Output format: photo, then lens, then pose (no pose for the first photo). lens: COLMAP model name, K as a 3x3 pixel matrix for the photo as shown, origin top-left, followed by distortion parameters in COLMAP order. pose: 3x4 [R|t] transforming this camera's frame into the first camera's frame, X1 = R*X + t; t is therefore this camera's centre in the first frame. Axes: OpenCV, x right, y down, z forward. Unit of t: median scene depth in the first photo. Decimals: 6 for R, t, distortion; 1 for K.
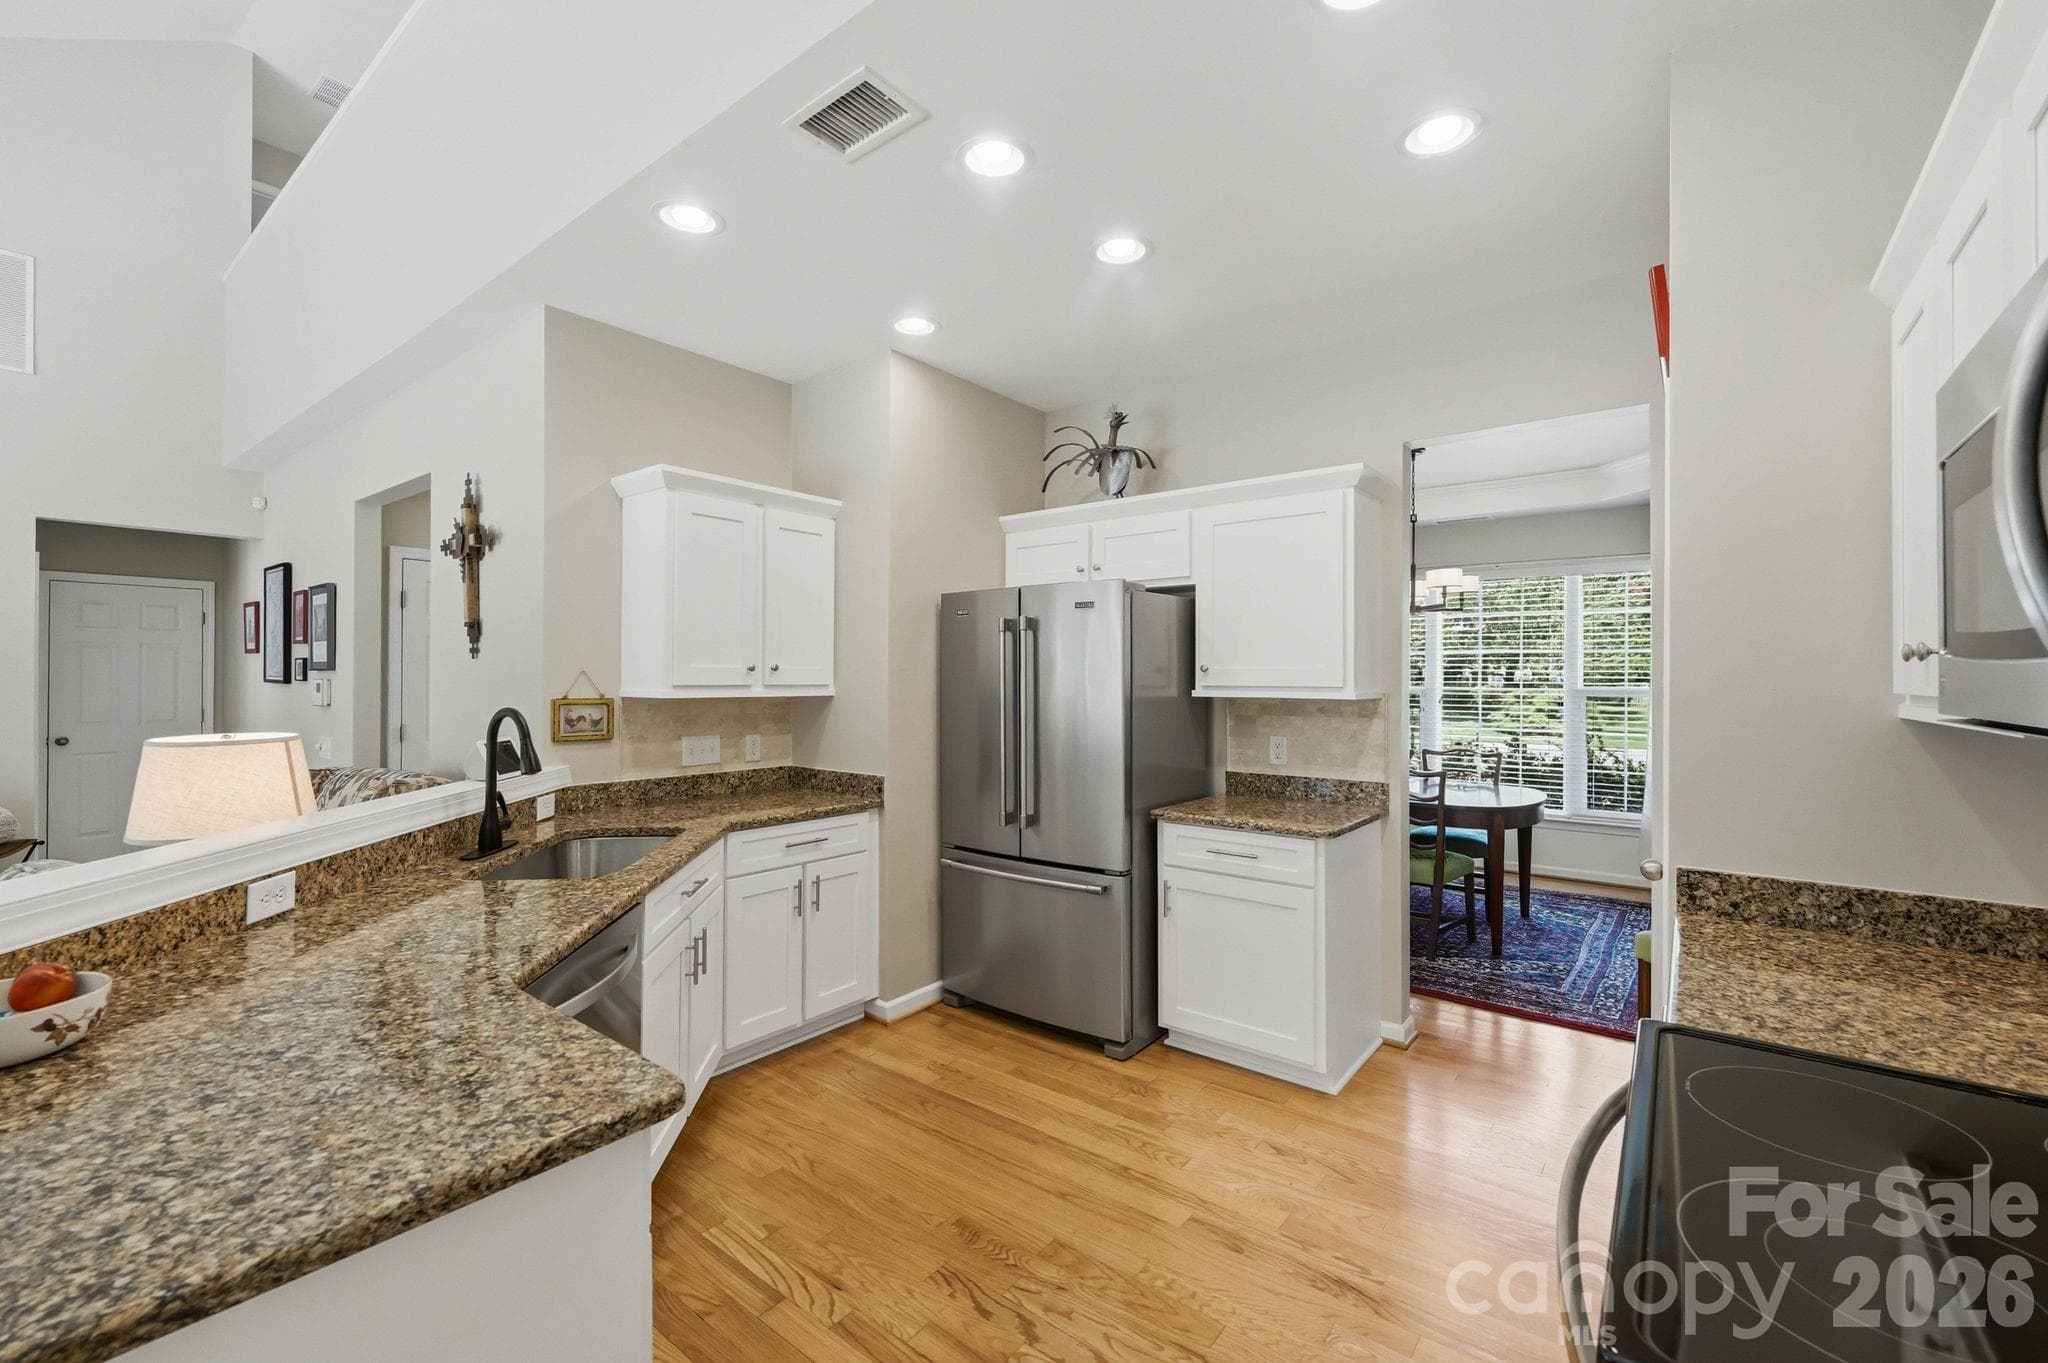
lens RADIAL K [[835.9, 0, 1010.0], [0, 835.9, 678.4], [0, 0, 1]] dist [0.000007, 0.000071]
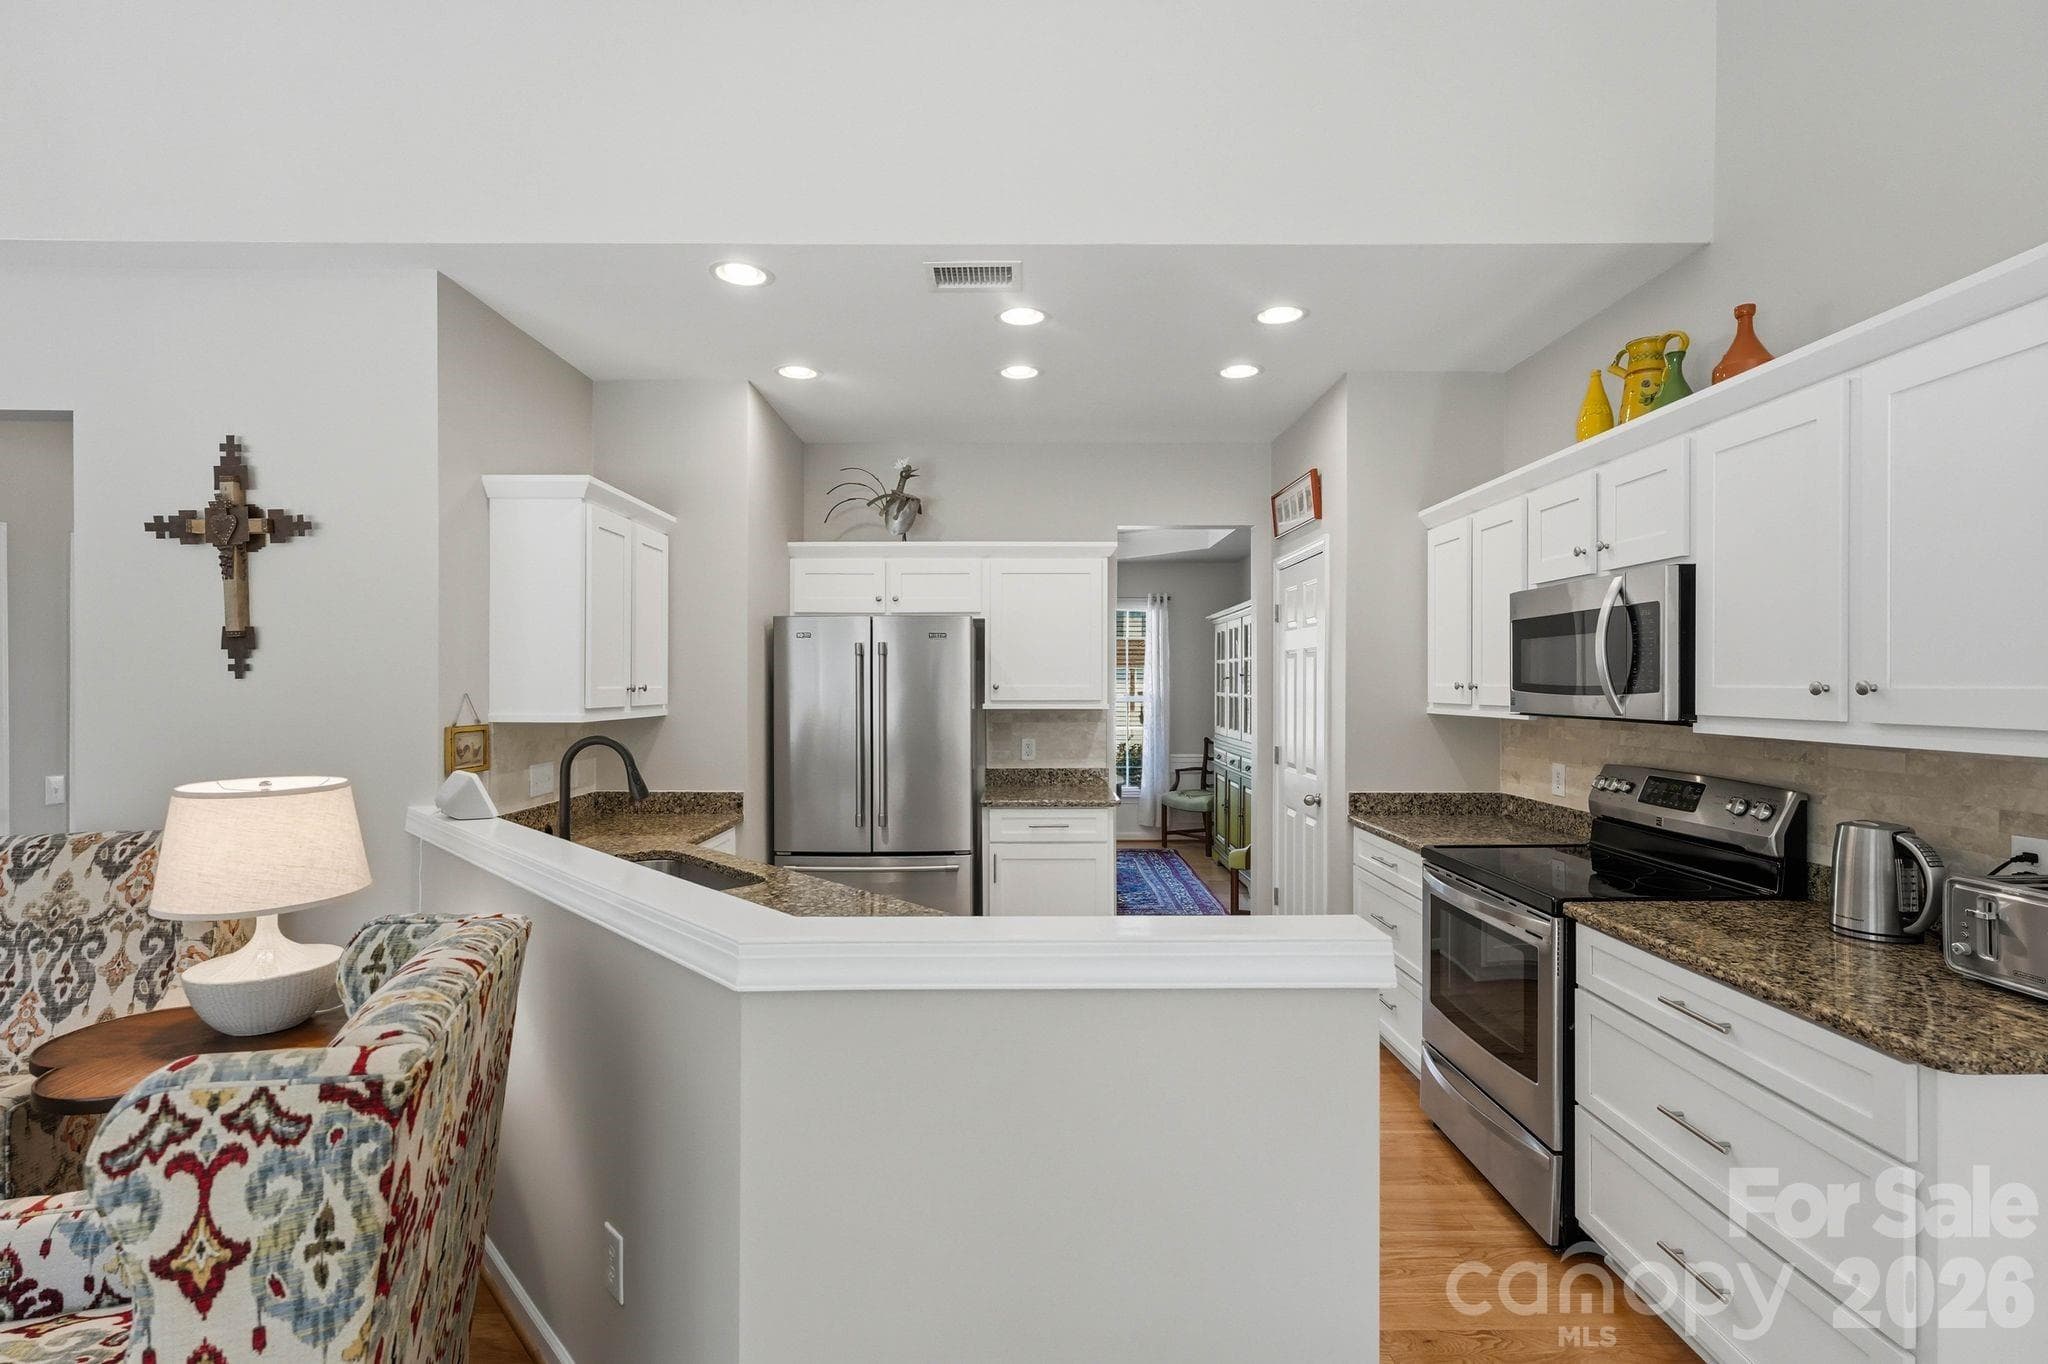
lens RADIAL K [[922.0, 0, 1011.9], [0, 922.0, 693.8], [0, 0, 1]] dist [0.001394, -0.000408]
pose [[0.784147, -0.009802, 0.620498, -0.592836], [0.003149, 0.999925, 0.011816, -0.017070], [-0.620567, -0.007312, 0.784119, -0.102984]]
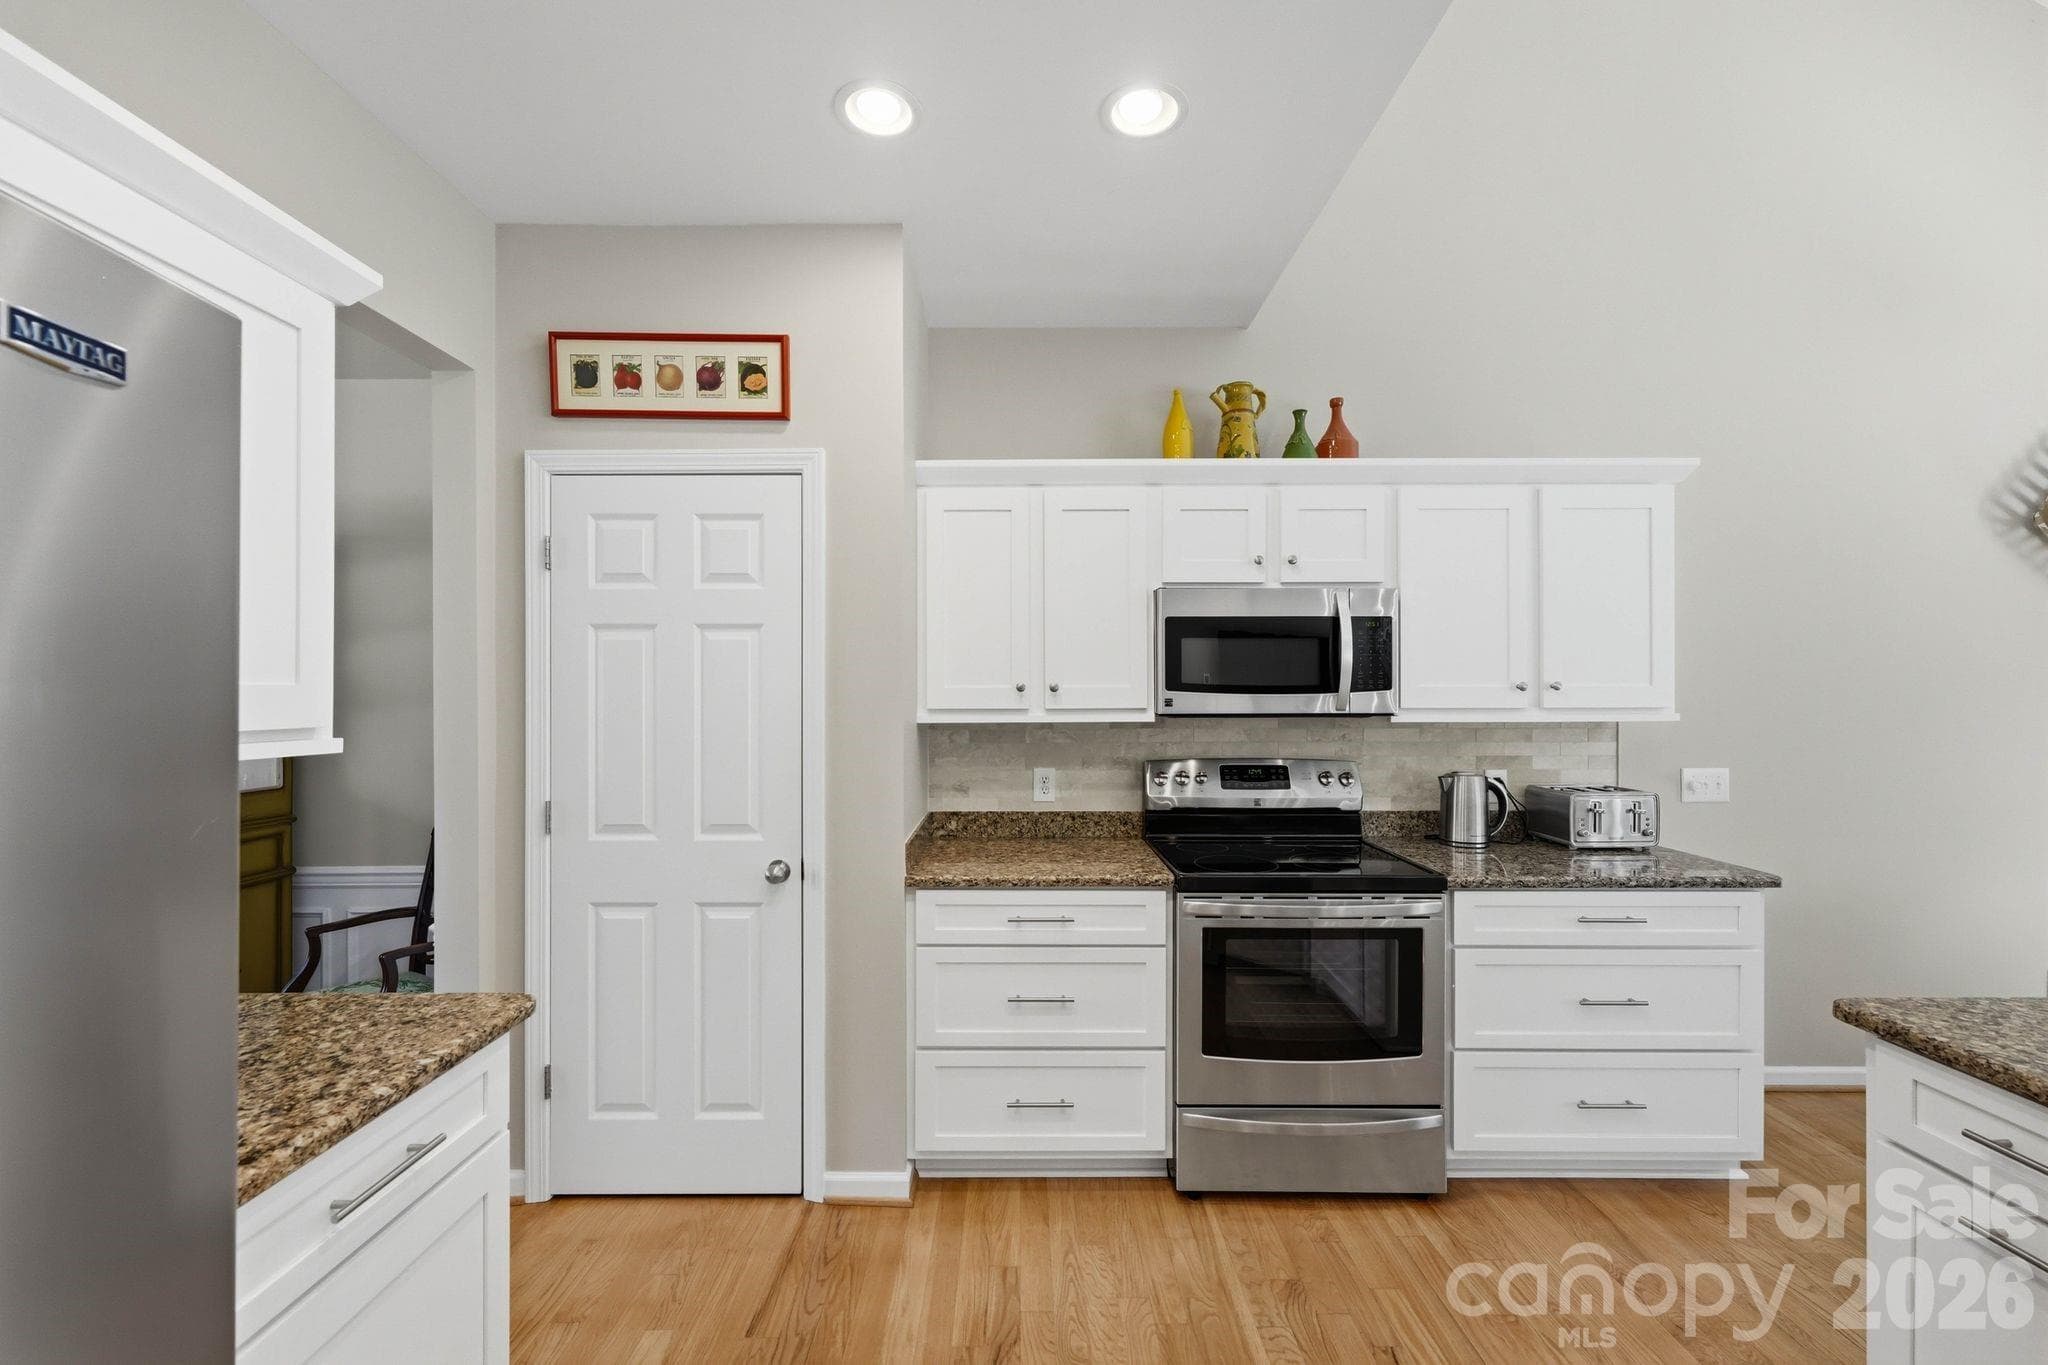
lens RADIAL K [[819.2, 0, 1026.3], [0, 819.2, 688.2], [0, 0, 1]] dist [-0.000612, -0.000203]
pose [[-0.631500, -0.000365, 0.775376, -0.169625], [-0.000072, 1.000000, 0.000413, -0.011841], [-0.775376, 0.000205, -0.631500, 0.856459]]
